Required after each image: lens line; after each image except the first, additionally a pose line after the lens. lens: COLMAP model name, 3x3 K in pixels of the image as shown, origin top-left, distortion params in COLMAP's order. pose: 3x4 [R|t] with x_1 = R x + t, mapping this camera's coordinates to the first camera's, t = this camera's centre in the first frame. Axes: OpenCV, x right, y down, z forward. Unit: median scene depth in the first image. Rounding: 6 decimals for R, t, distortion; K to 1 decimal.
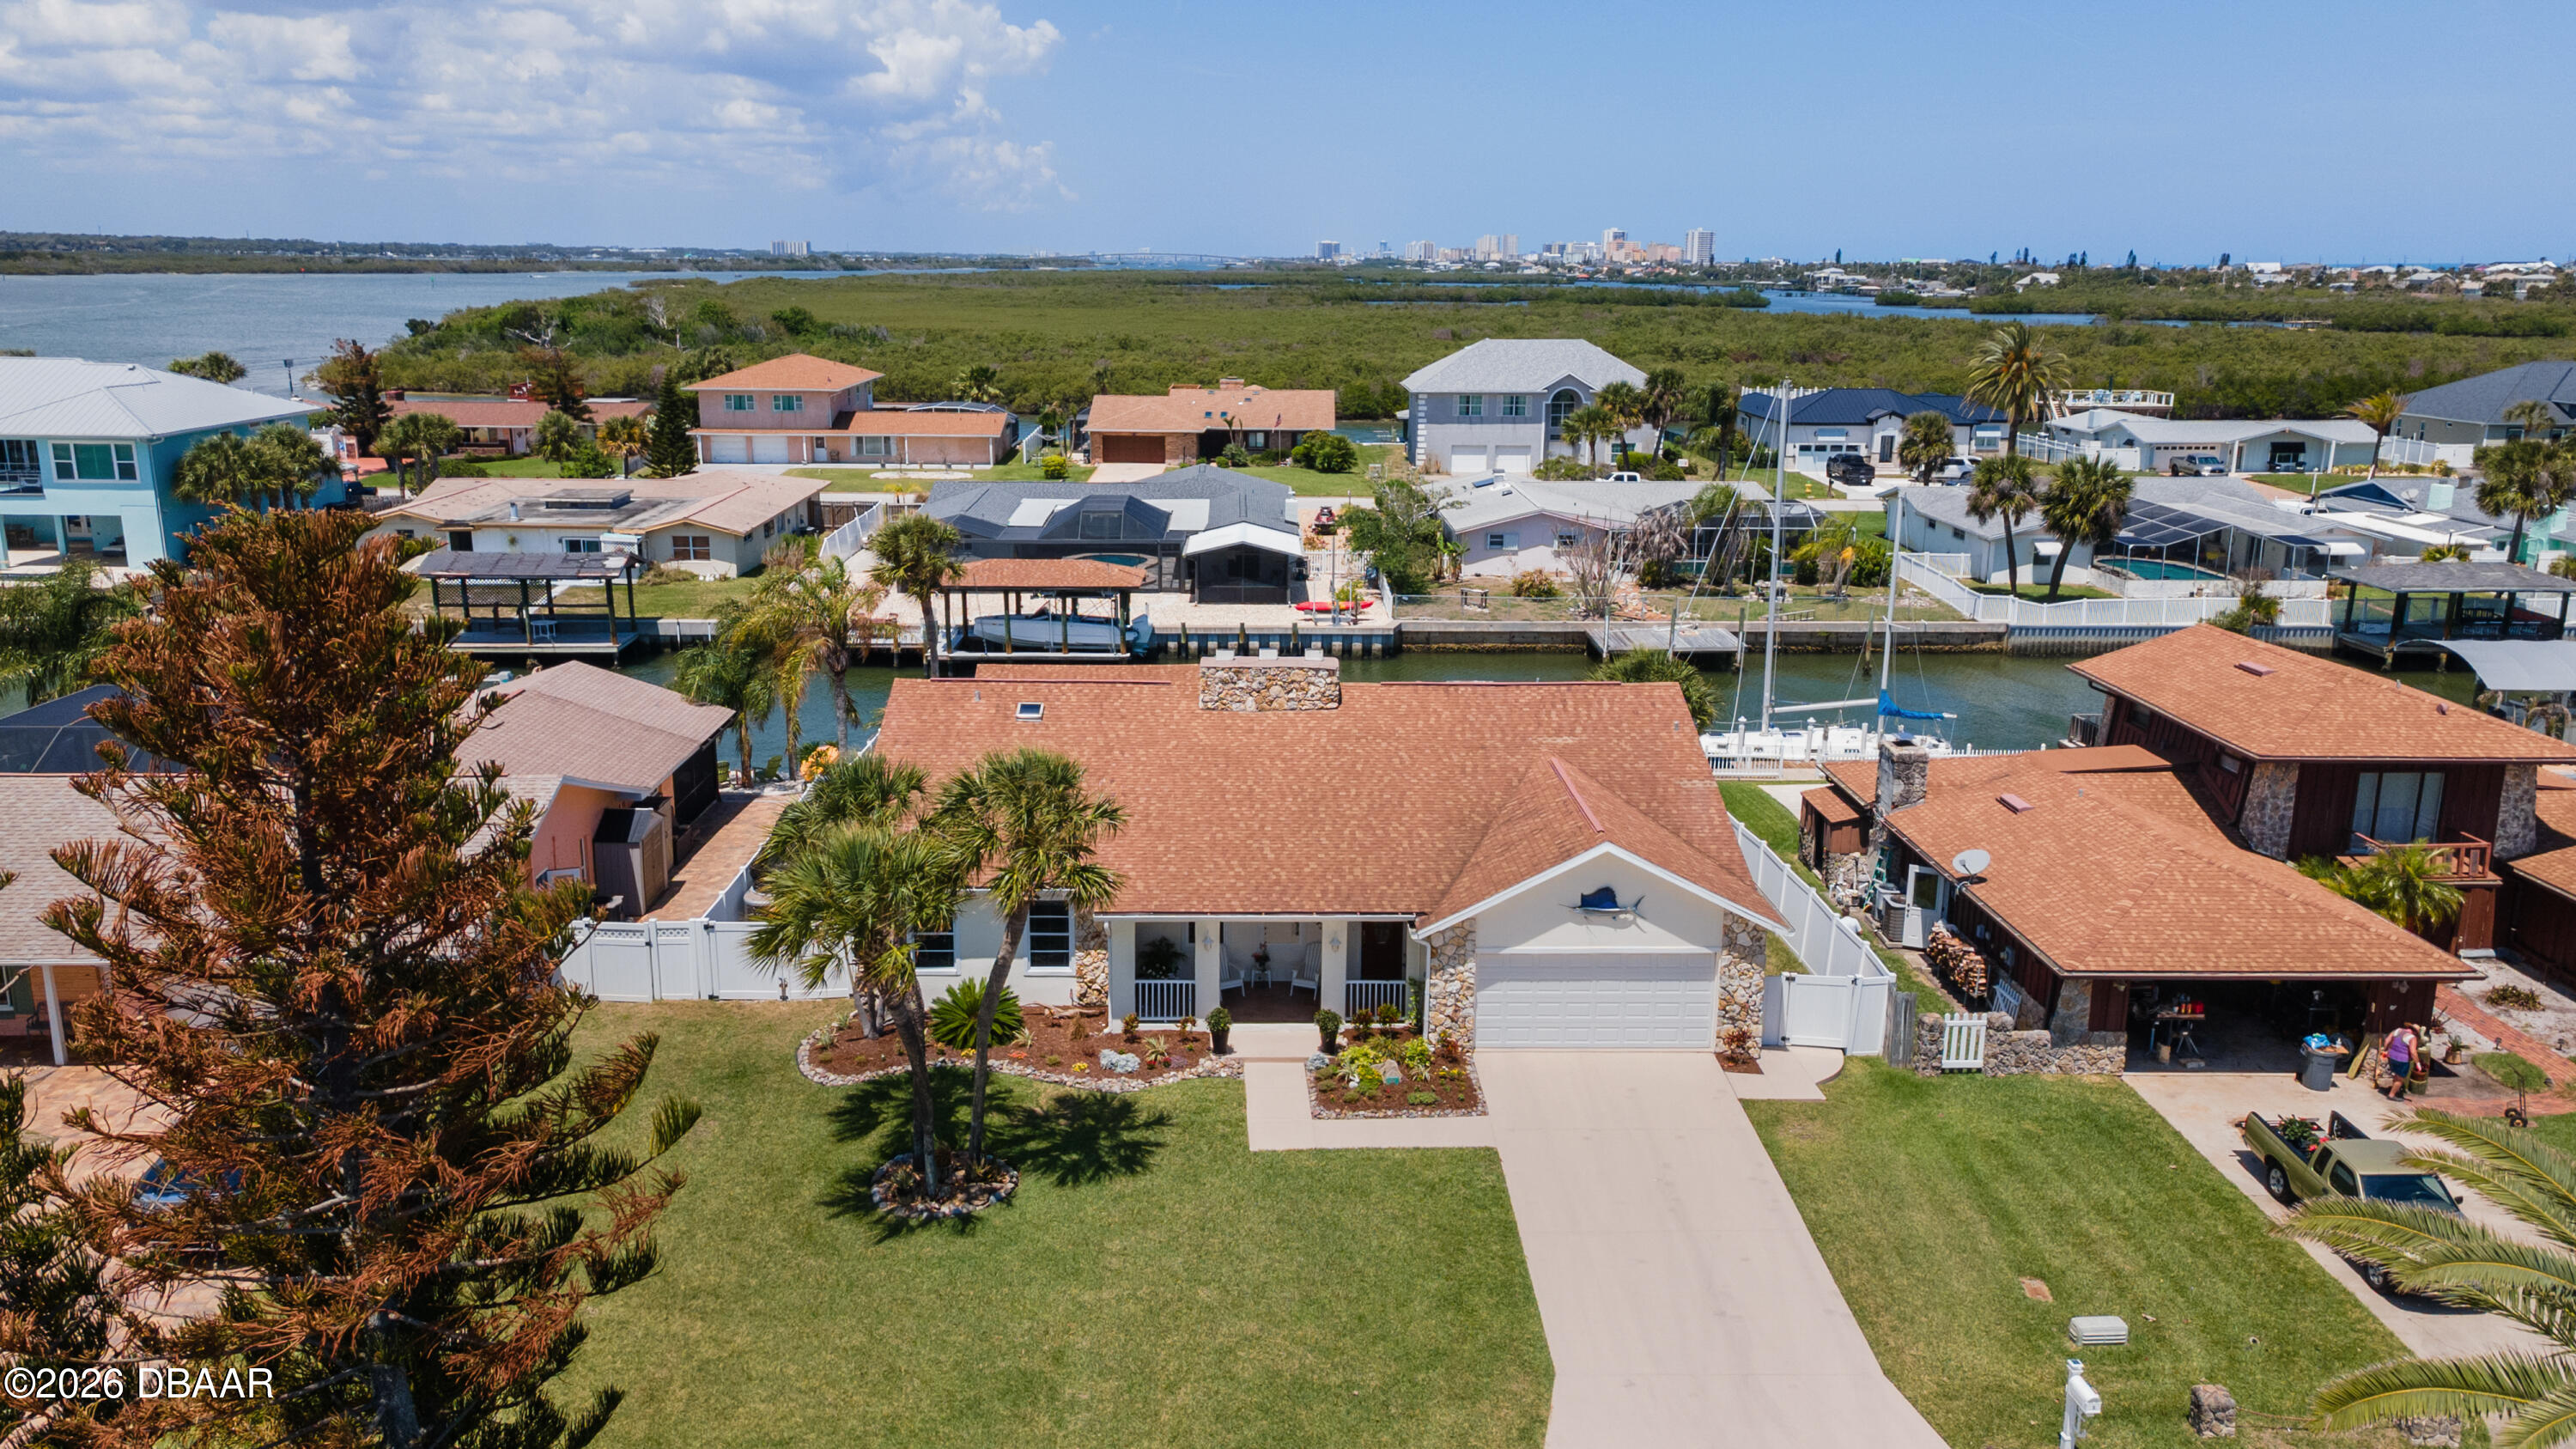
lens RADIAL K [[1903.5, 0, 1288.0], [0, 1903.5, 724.5], [0, 0, 1]] dist [0.050023, -0.000425]
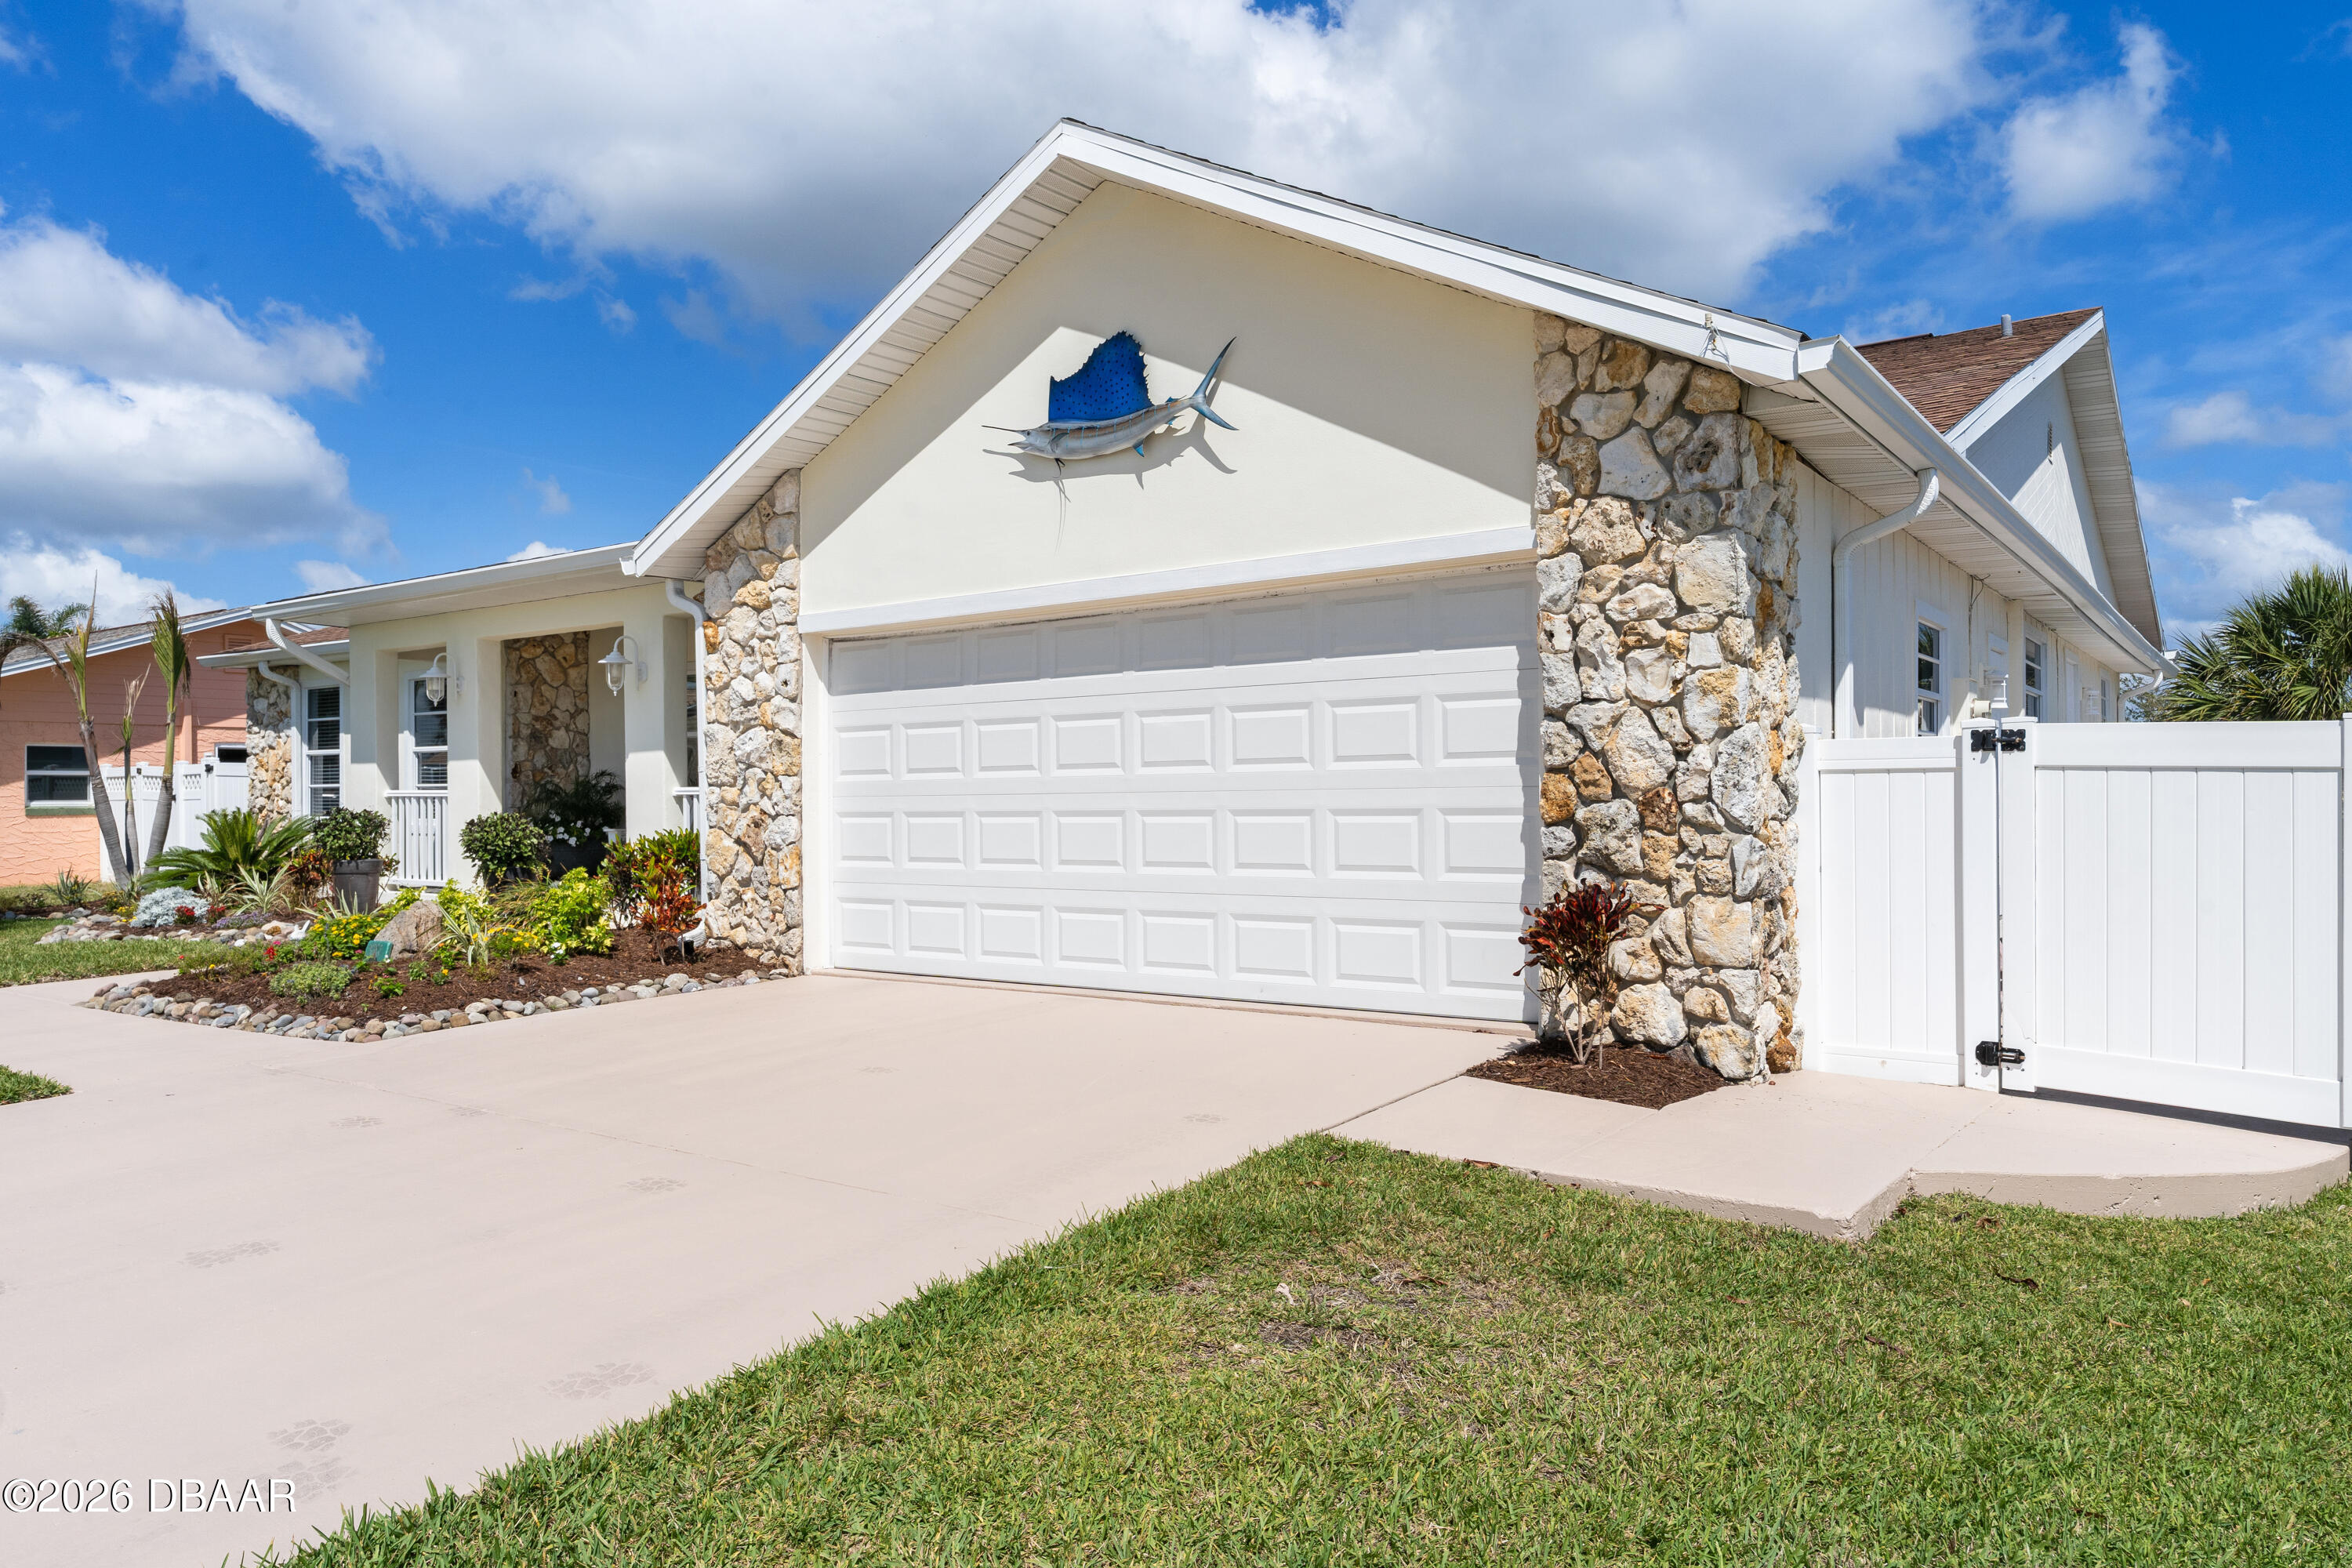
lens RADIAL K [[1577.7, 0, 1176.0], [0, 1577.7, 784.0], [0, 0, 1]] dist [-0.004248, -0.000756]
pose [[0.800940, -0.017394, -0.598492, 0.255530], [-0.125884, 0.972344, -0.196725, 0.158426], [0.585362, 0.232906, 0.776599, 0.712532]]
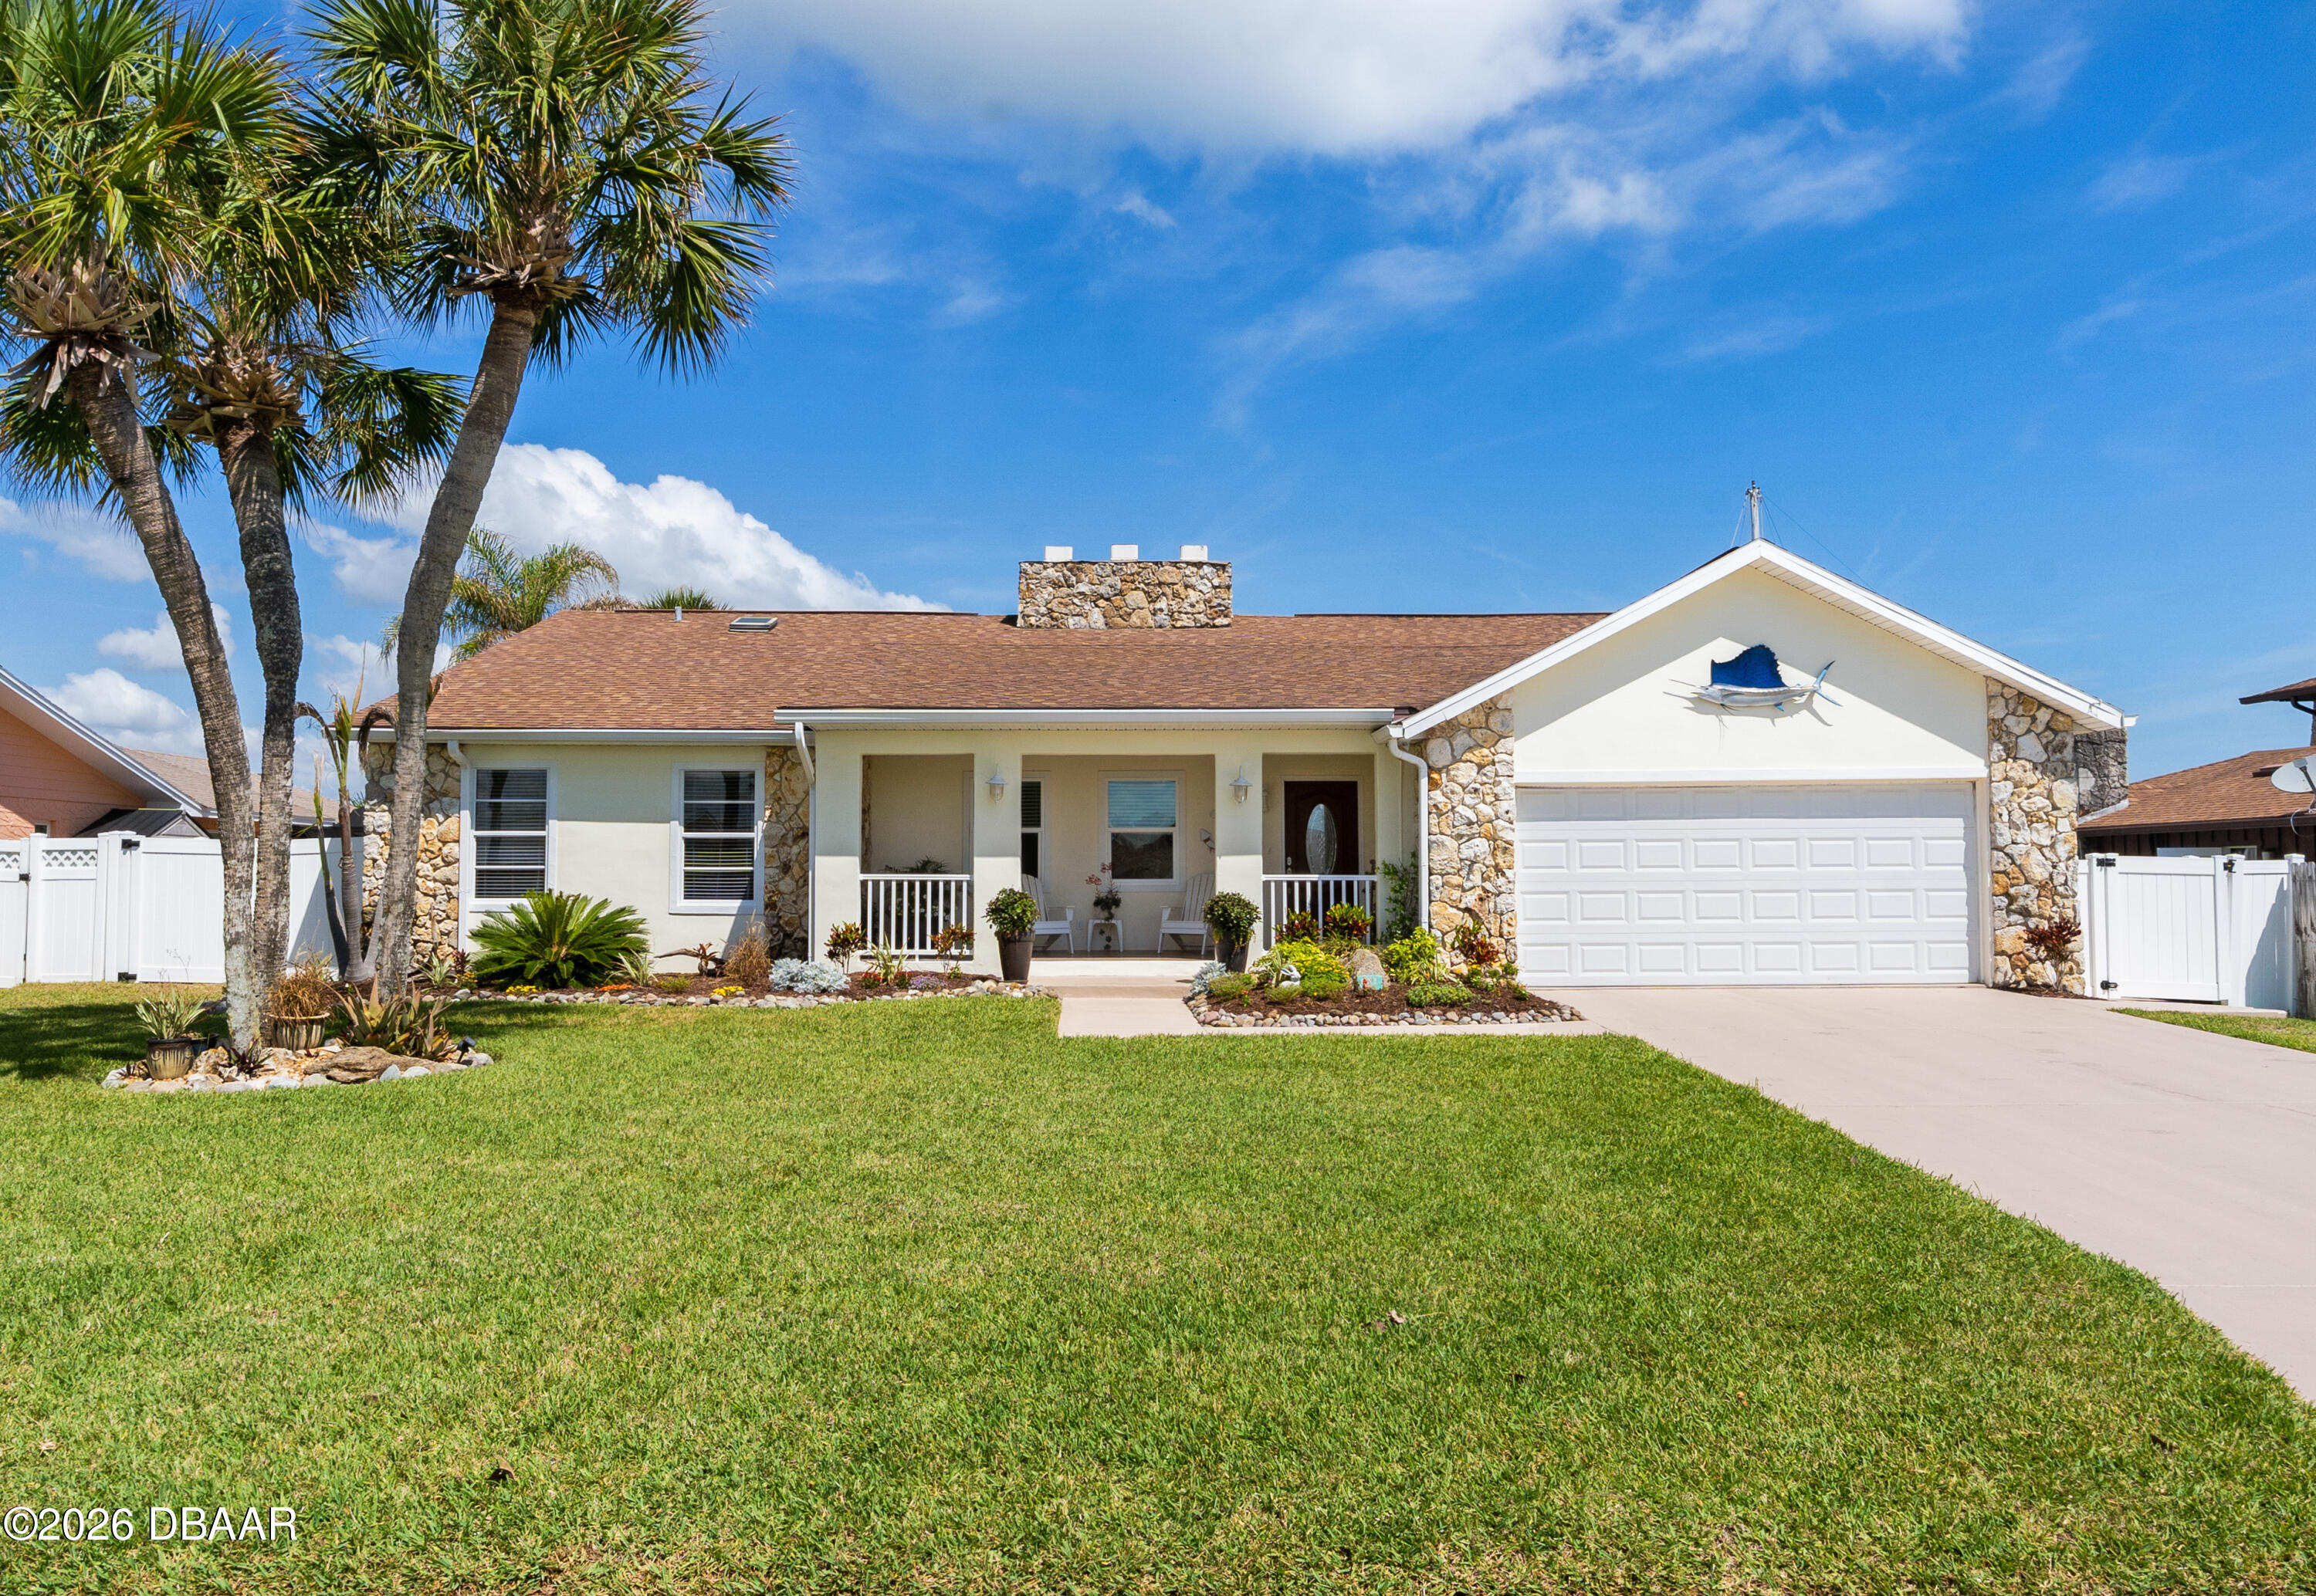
lens RADIAL K [[1685.0, 0, 1148.3], [0, 1685.0, 795.8], [0, 0, 1]] dist [-0.010814, -0.001537]
pose [[0.999890, -0.009195, -0.011612, 0.004063], [0.005574, 0.959942, -0.280144, 0.211990], [0.013723, 0.280048, 0.959888, 0.476830]]
